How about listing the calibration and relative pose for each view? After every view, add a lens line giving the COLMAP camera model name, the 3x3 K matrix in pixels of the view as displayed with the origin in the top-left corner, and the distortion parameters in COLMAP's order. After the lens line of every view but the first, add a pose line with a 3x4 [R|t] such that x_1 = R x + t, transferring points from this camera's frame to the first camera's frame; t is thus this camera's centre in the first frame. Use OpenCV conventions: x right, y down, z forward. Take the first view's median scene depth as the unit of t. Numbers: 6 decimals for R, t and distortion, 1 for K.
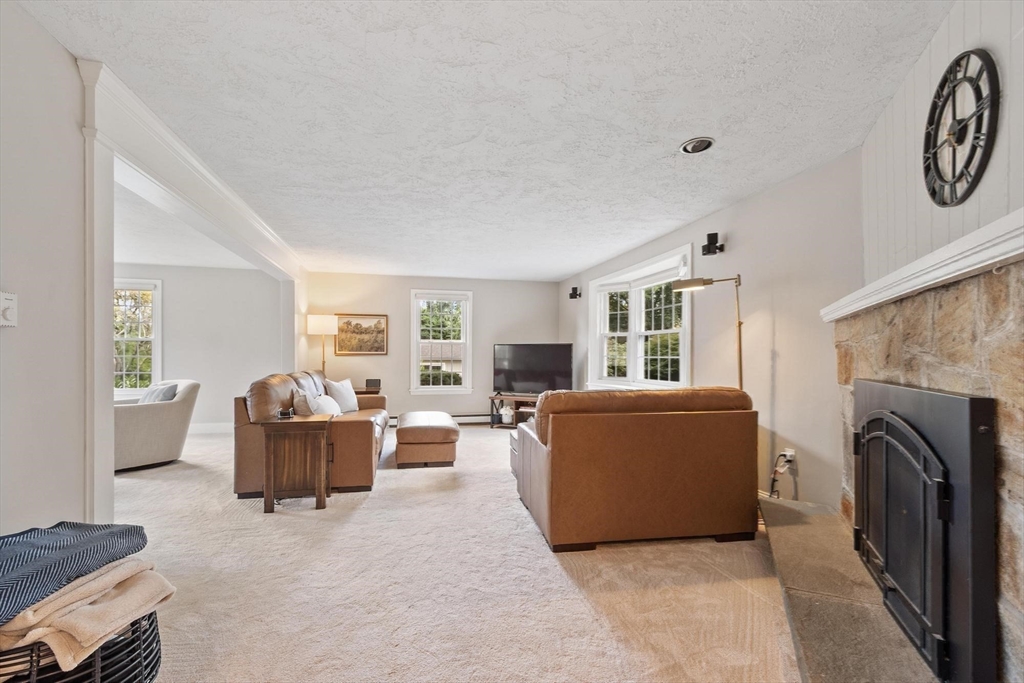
lens RADIAL K [[455.6, 0, 504.5], [0, 455.6, 348.5], [0, 0, 1]] dist [0.001160, 0.000146]
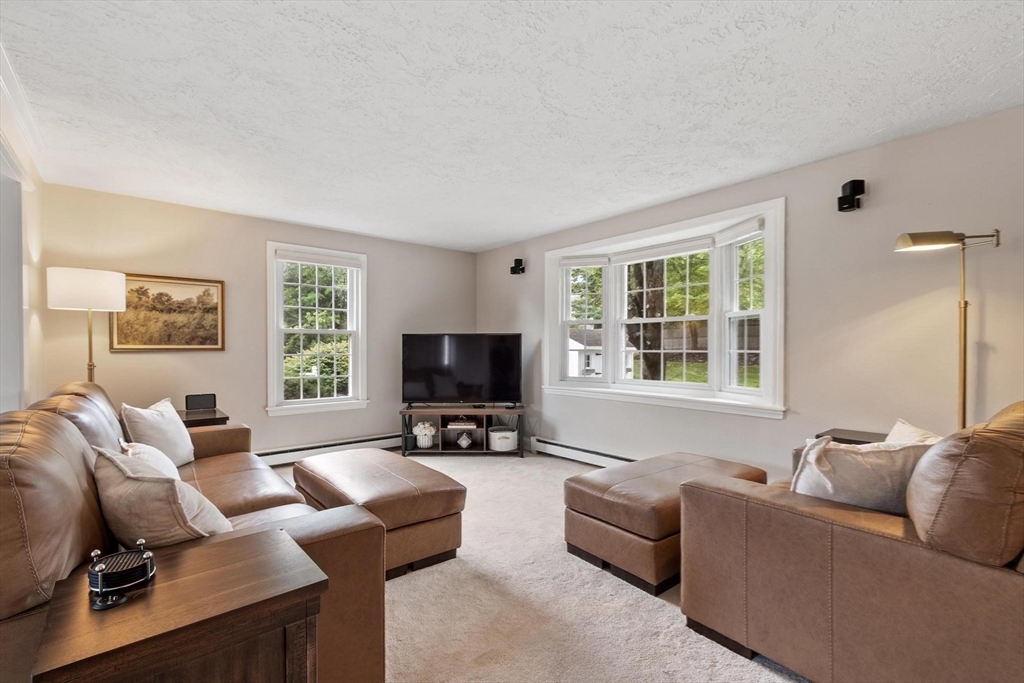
lens RADIAL K [[455.6, 0, 503.0], [0, 455.6, 346.6], [0, 0, 1]] dist [0.001160, 0.000146]
pose [[0.894797, -0.003051, 0.446463, -0.204778], [-0.002204, 0.999934, 0.011250, 0.001843], [-0.446468, -0.011050, 0.894731, 0.335528]]
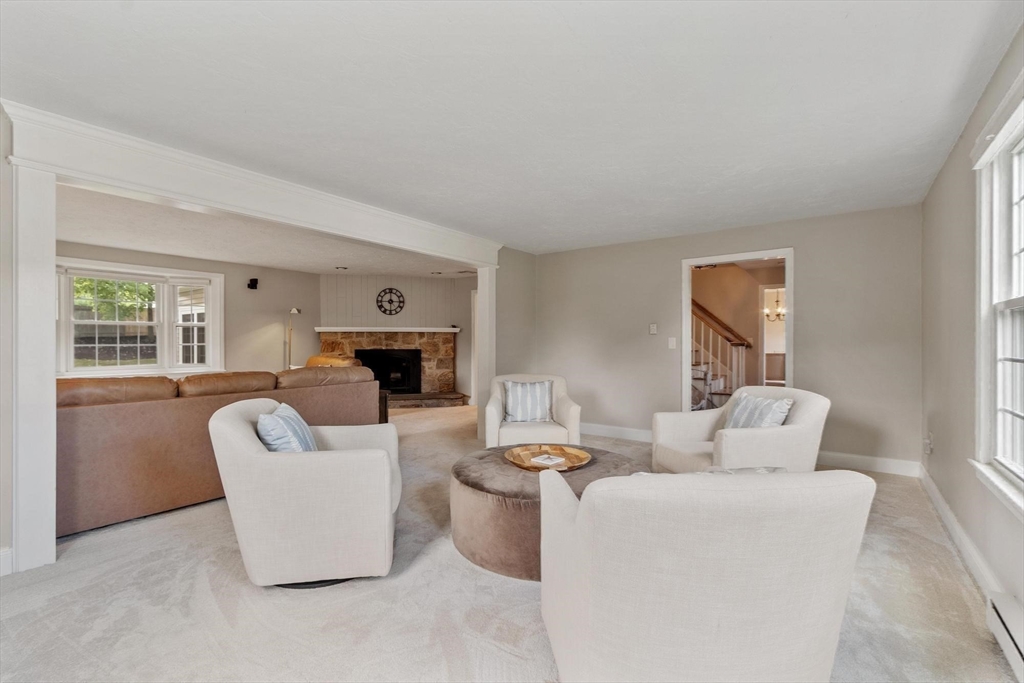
lens RADIAL K [[455.6, 0, 508.4], [0, 455.6, 338.9], [0, 0, 1]] dist [0.001160, 0.000146]
pose [[-0.649649, 0.002139, 0.760231, -0.931561], [-0.012571, 0.999829, -0.013555, 0.004529], [-0.760130, -0.018363, -0.649511, 0.801784]]
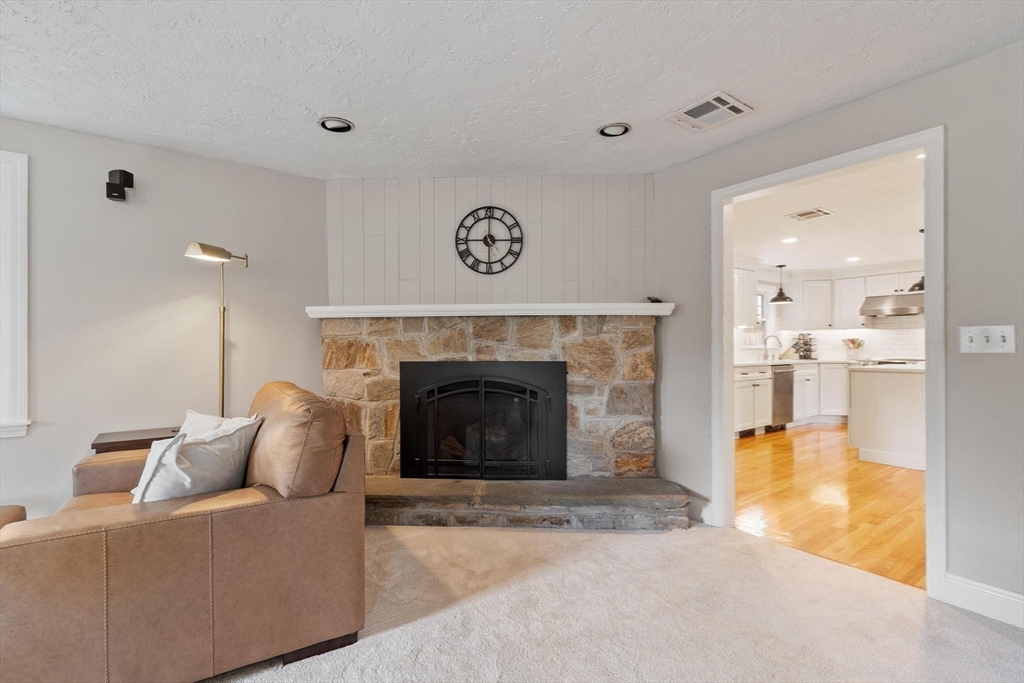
lens RADIAL K [[455.6, 0, 505.7], [0, 455.6, 345.1], [0, 0, 1]] dist [0.001160, 0.000146]
pose [[-0.388183, -0.001065, 0.921582, -0.229111], [-0.011377, 0.999929, -0.003636, 0.004467], [-0.921512, -0.011897, -0.388168, 0.409054]]
